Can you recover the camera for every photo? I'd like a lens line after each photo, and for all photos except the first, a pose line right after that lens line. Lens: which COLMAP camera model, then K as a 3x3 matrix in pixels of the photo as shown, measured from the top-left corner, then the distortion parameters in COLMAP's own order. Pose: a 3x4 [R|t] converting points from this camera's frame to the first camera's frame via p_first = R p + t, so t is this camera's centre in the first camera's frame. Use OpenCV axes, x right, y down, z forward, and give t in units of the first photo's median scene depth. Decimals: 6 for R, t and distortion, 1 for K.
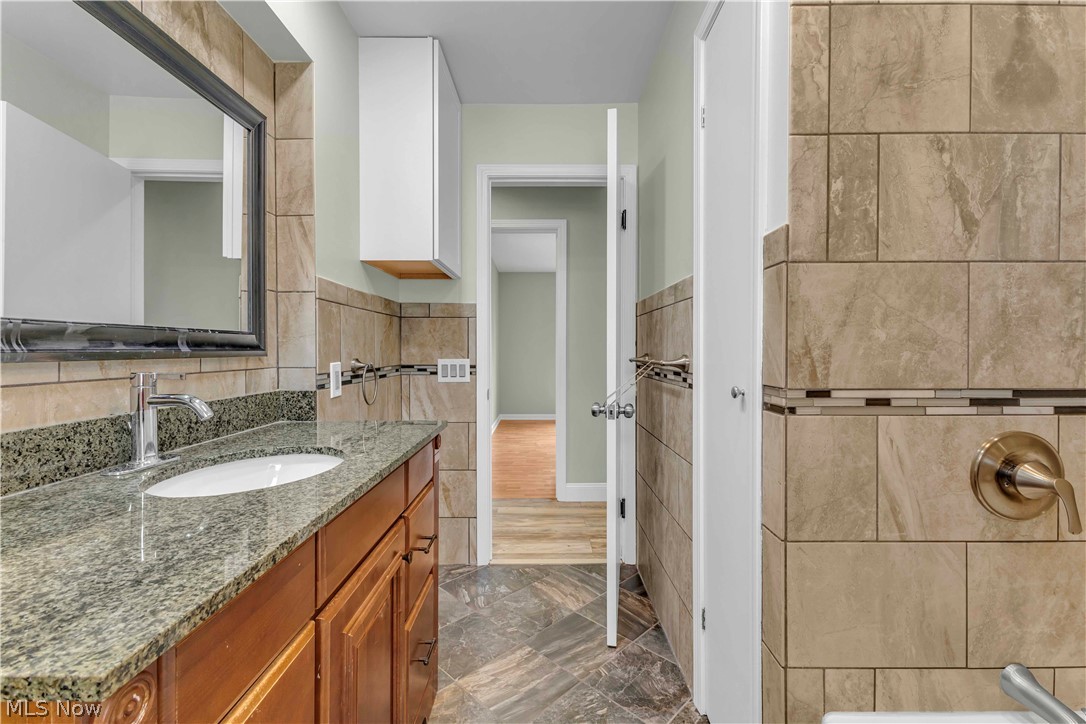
lens RADIAL K [[480.3, 0, 543.3], [0, 480.3, 354.2], [0, 0, 1]] dist [0.009216, -0.002080]
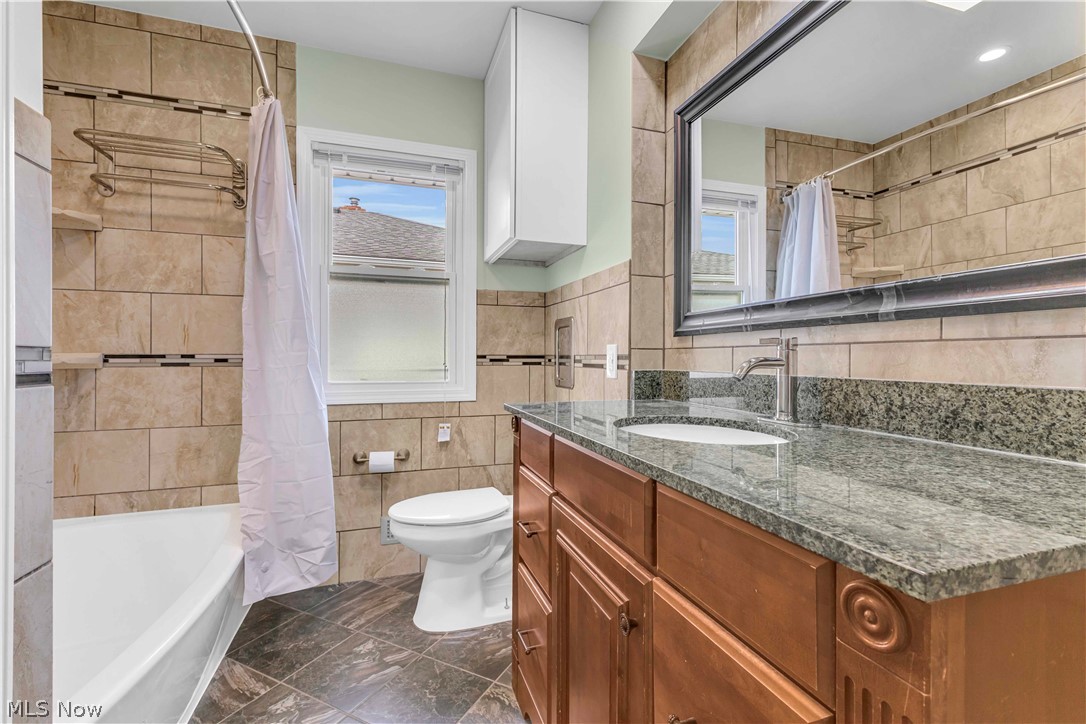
lens RADIAL K [[480.3, 0, 539.5], [0, 480.3, 358.0], [0, 0, 1]] dist [0.009216, -0.002080]
pose [[-0.950552, -0.002386, -0.310558, 0.044037], [-0.006692, 0.999896, 0.012802, 0.057131], [0.310495, 0.014247, -0.950468, 1.462367]]
